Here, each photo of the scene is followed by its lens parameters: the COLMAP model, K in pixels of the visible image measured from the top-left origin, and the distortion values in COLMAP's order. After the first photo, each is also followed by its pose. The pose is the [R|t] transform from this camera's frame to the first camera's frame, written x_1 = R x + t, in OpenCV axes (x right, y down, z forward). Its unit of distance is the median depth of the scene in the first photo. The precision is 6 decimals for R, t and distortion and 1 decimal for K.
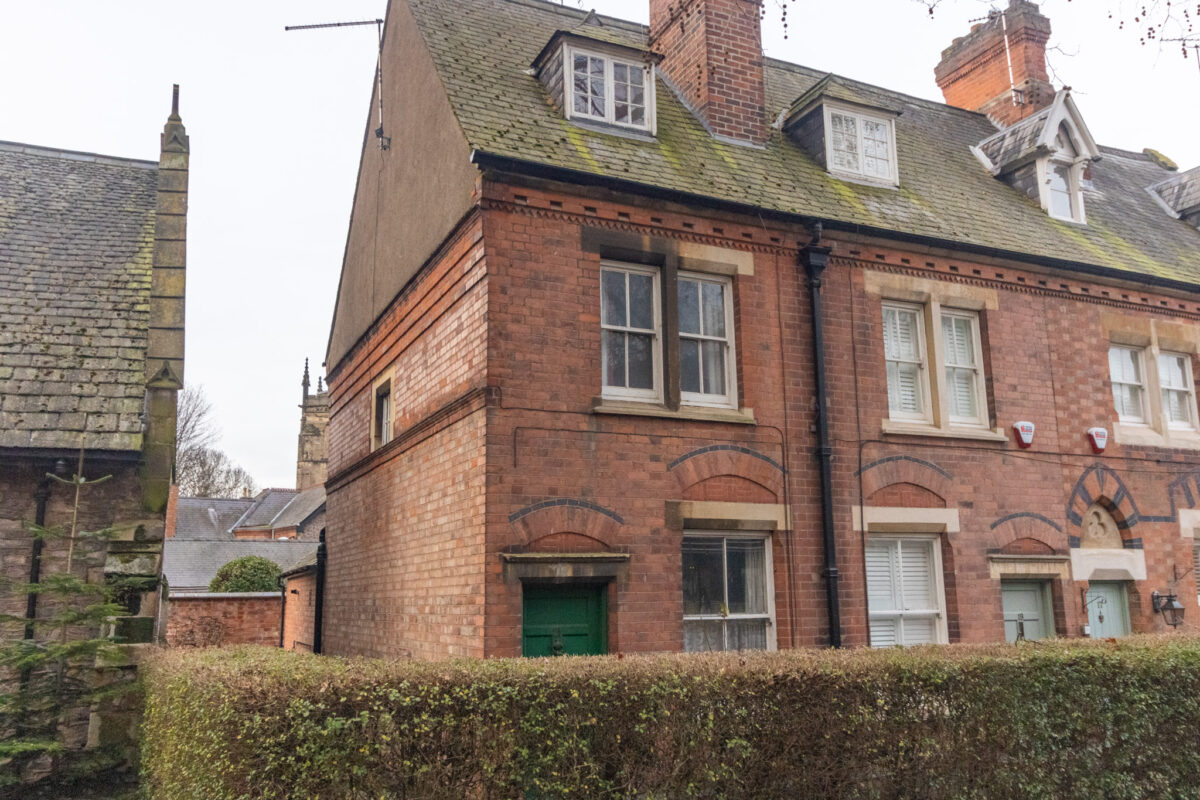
lens RADIAL K [[1012.8, 0, 600.9], [0, 1012.8, 399.1], [0, 0, 1]] dist [0.001834, -0.000694]
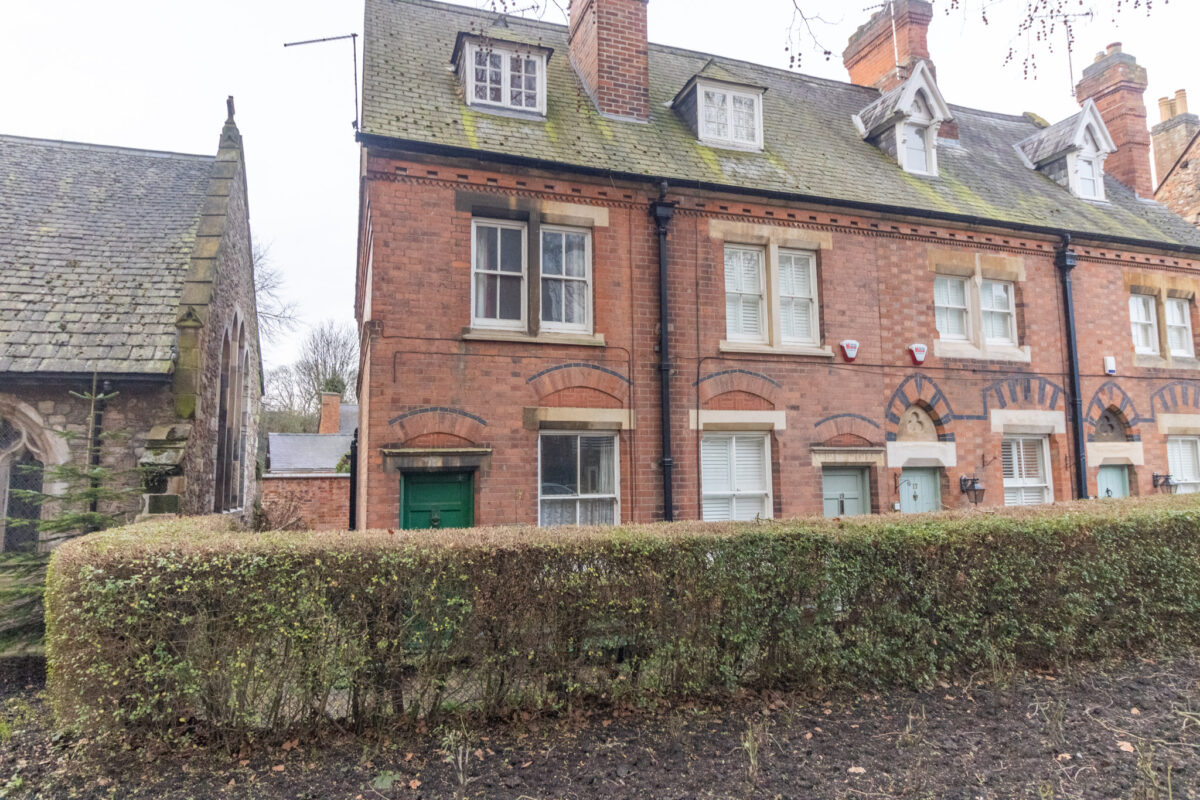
lens RADIAL K [[745.2, 0, 599.8], [0, 745.2, 397.7], [0, 0, 1]] dist [0.000037, -0.001385]
pose [[0.994869, -0.009832, -0.100691, 0.209891], [0.018996, 0.995719, 0.090464, 0.004175], [0.099370, -0.091913, 0.990796, 0.065586]]
